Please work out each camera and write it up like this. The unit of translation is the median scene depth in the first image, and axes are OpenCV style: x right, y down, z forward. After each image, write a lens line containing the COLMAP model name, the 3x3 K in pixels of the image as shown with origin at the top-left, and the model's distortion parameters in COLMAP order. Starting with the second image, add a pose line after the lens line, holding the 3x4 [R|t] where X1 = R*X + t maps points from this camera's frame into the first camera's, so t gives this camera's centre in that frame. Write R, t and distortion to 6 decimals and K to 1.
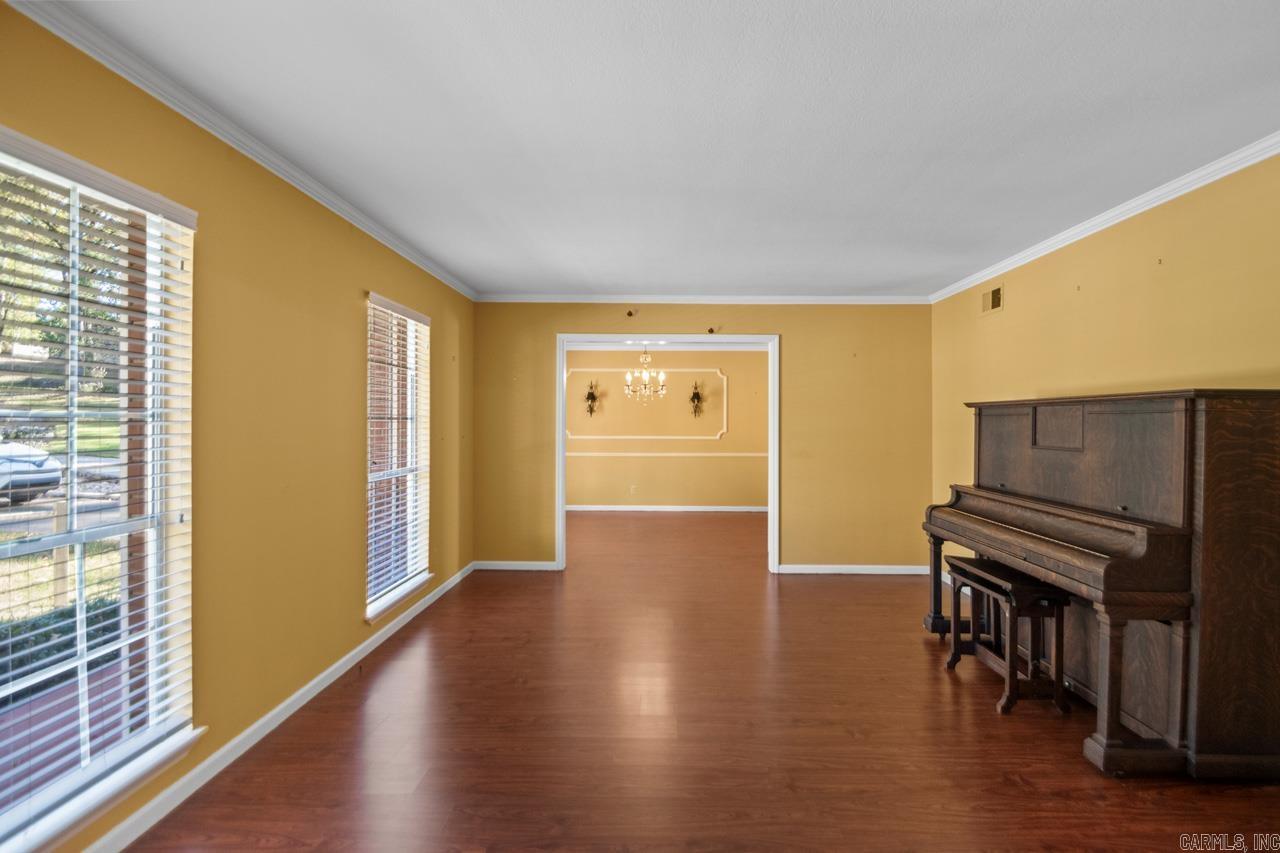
lens RADIAL K [[594.1, 0, 651.2], [0, 594.1, 418.5], [0, 0, 1]] dist [0.001072, -0.001199]
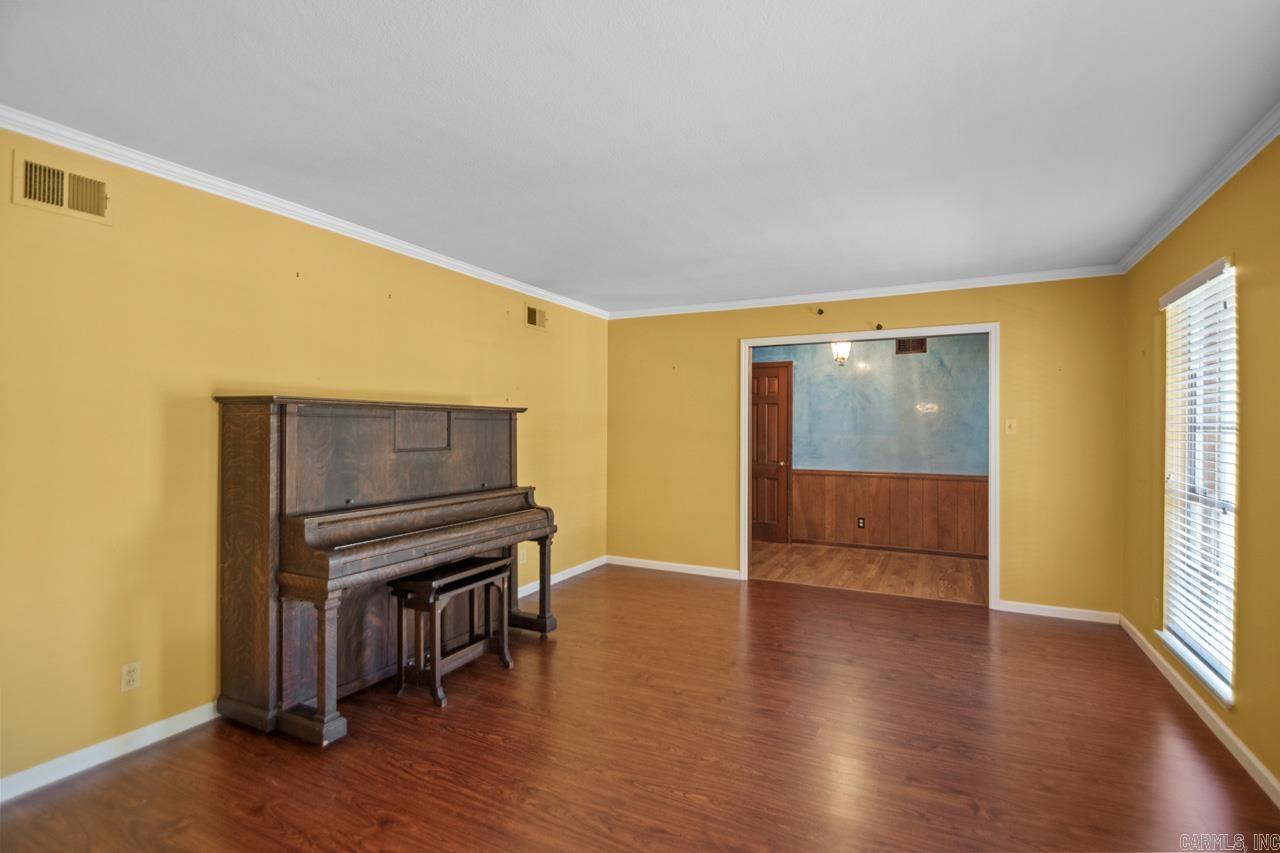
lens RADIAL K [[595.9, 0, 650.6], [0, 595.9, 426.3], [0, 0, 1]] dist [0.018964, -0.019622]
pose [[-0.897311, -0.007002, 0.441344, -0.192342], [-0.010012, 0.999940, -0.004492, 0.008837], [-0.441286, -0.008449, -0.897327, 1.921423]]
